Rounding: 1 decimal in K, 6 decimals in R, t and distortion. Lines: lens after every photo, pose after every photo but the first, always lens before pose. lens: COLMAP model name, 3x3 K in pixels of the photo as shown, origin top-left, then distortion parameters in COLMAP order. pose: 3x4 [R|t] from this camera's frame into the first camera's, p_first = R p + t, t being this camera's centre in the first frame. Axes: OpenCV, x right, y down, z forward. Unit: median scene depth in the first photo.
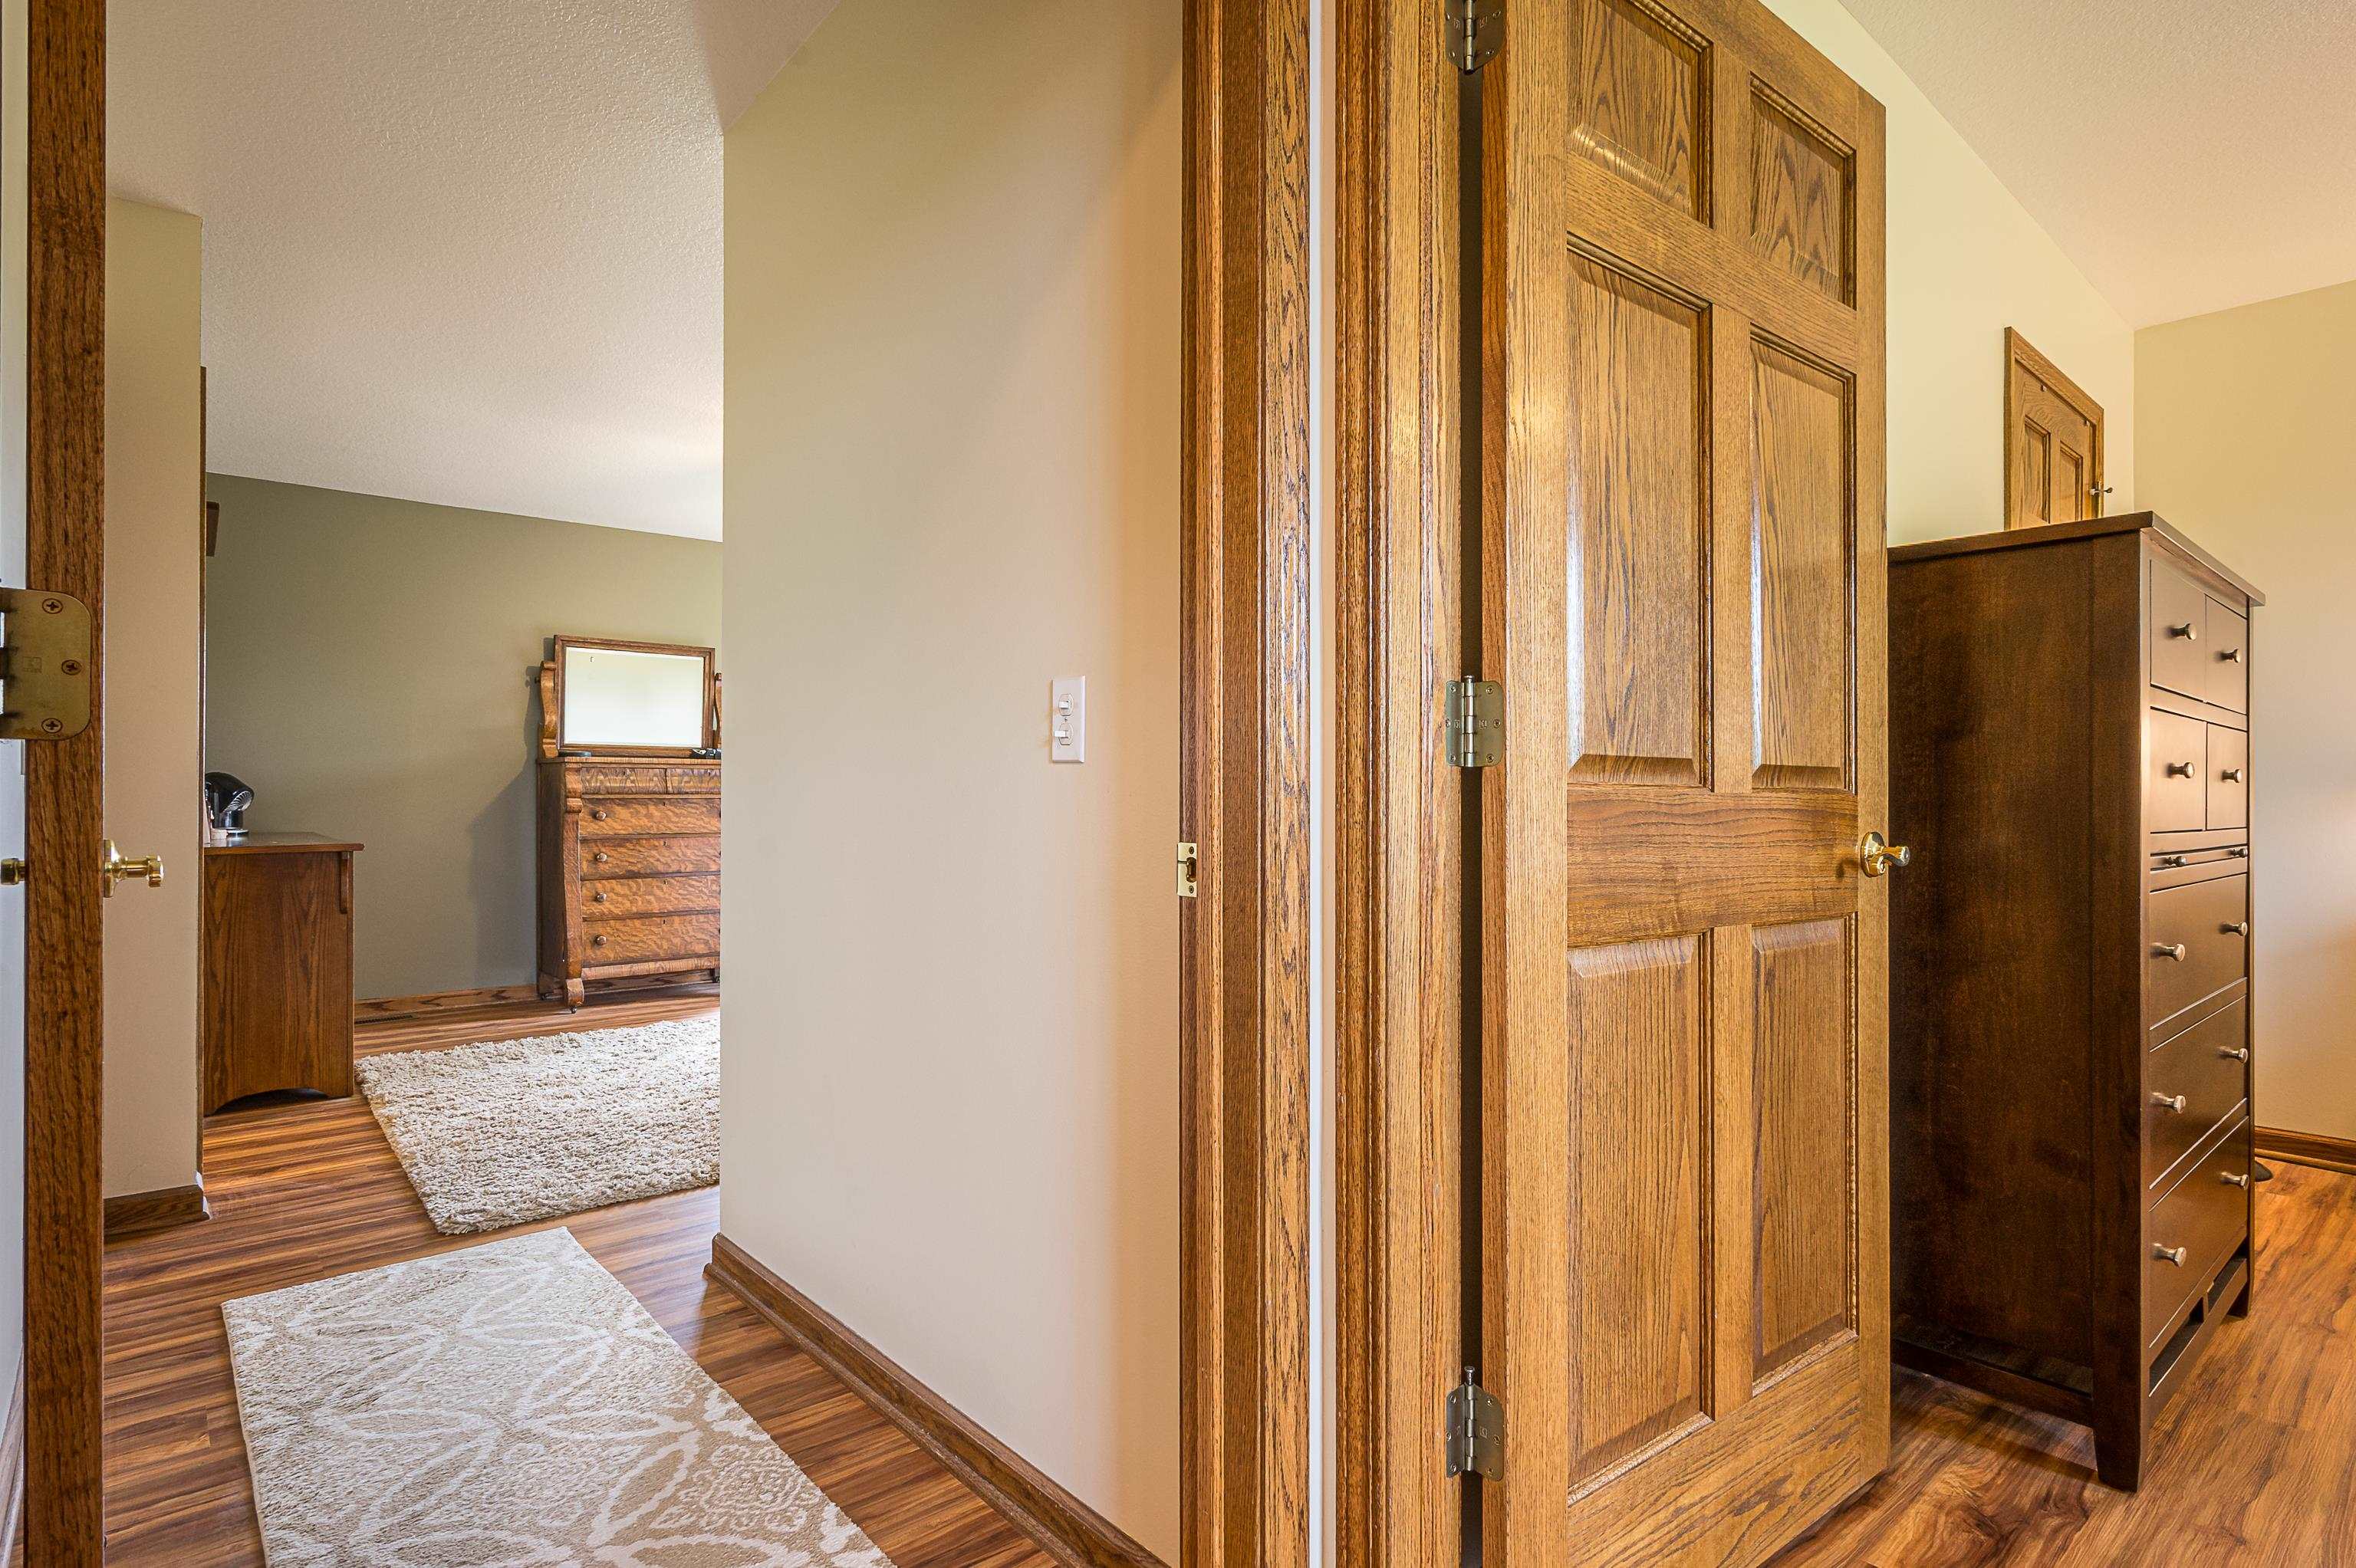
lens RADIAL K [[1208.1, 0, 1182.9], [0, 1208.1, 813.4], [0, 0, 1]] dist [0.000499, 0.001256]
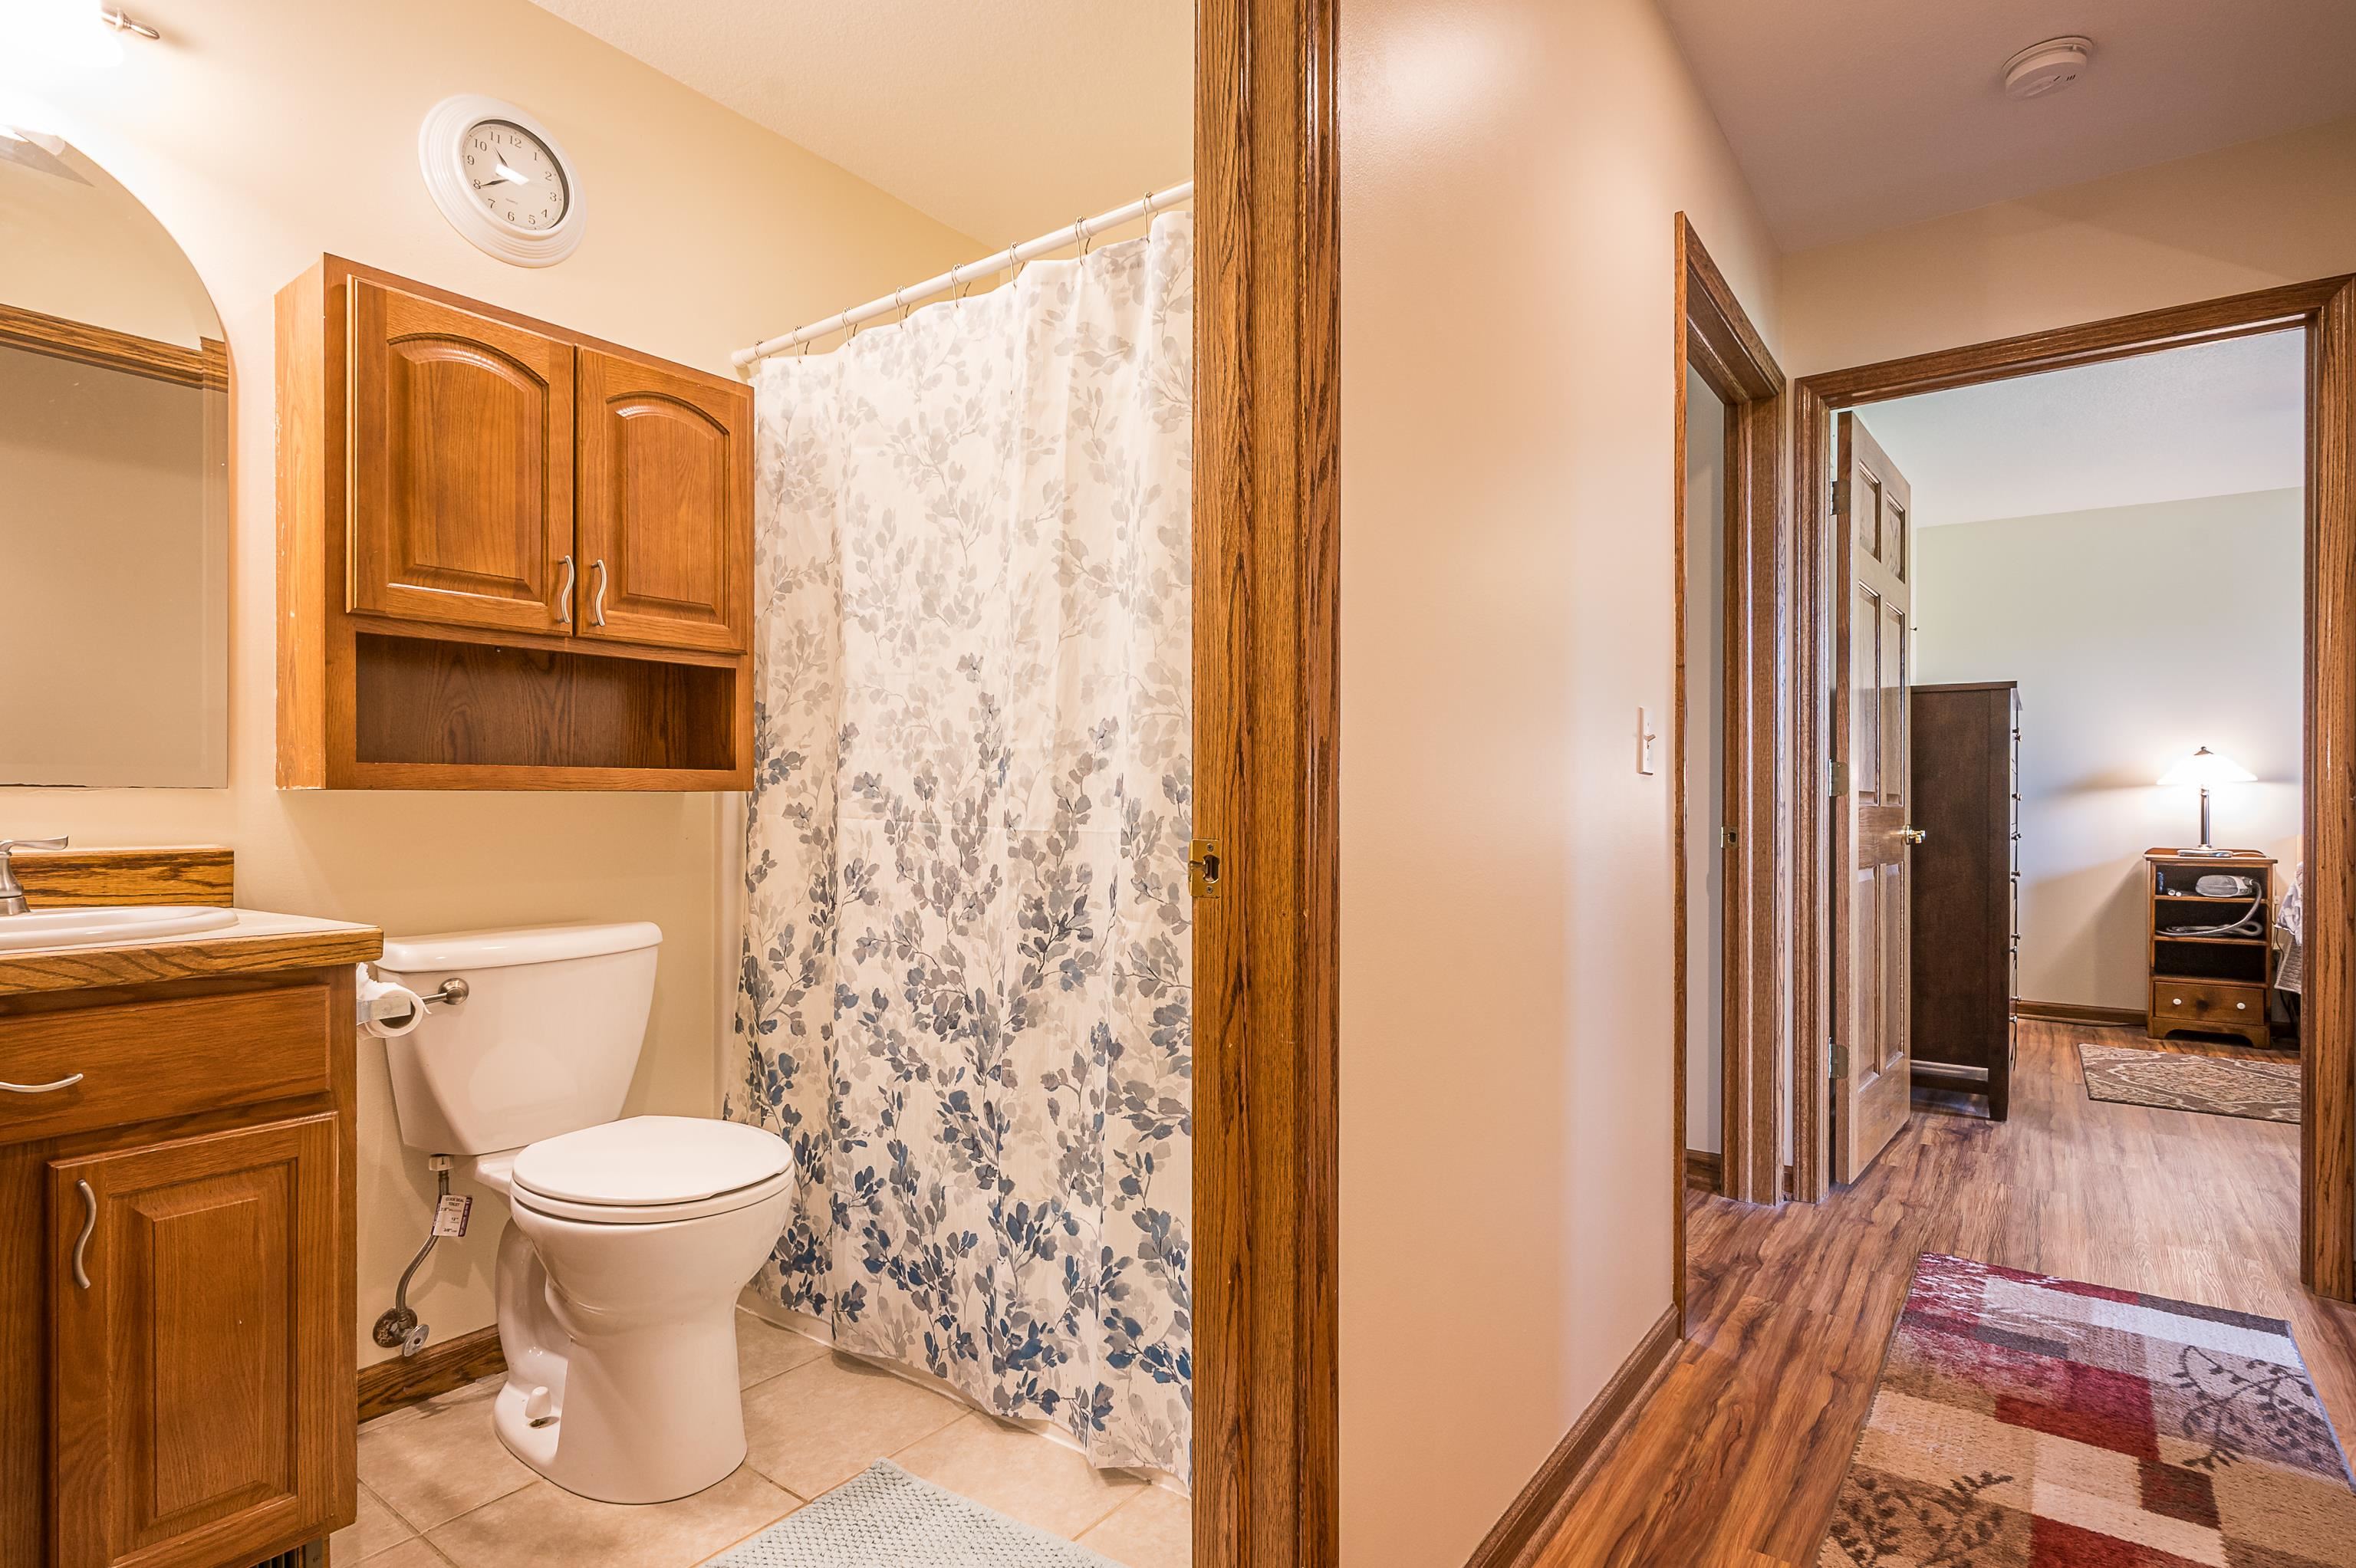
lens RADIAL K [[1208.1, 0, 1182.9], [0, 1208.1, 813.4], [0, 0, 1]] dist [0.000499, 0.001256]
pose [[0.974781, 0.004419, 0.223122, -1.275845], [-0.005200, 0.999982, 0.002911, -0.002011], [-0.223105, -0.003998, 0.974786, -0.890405]]
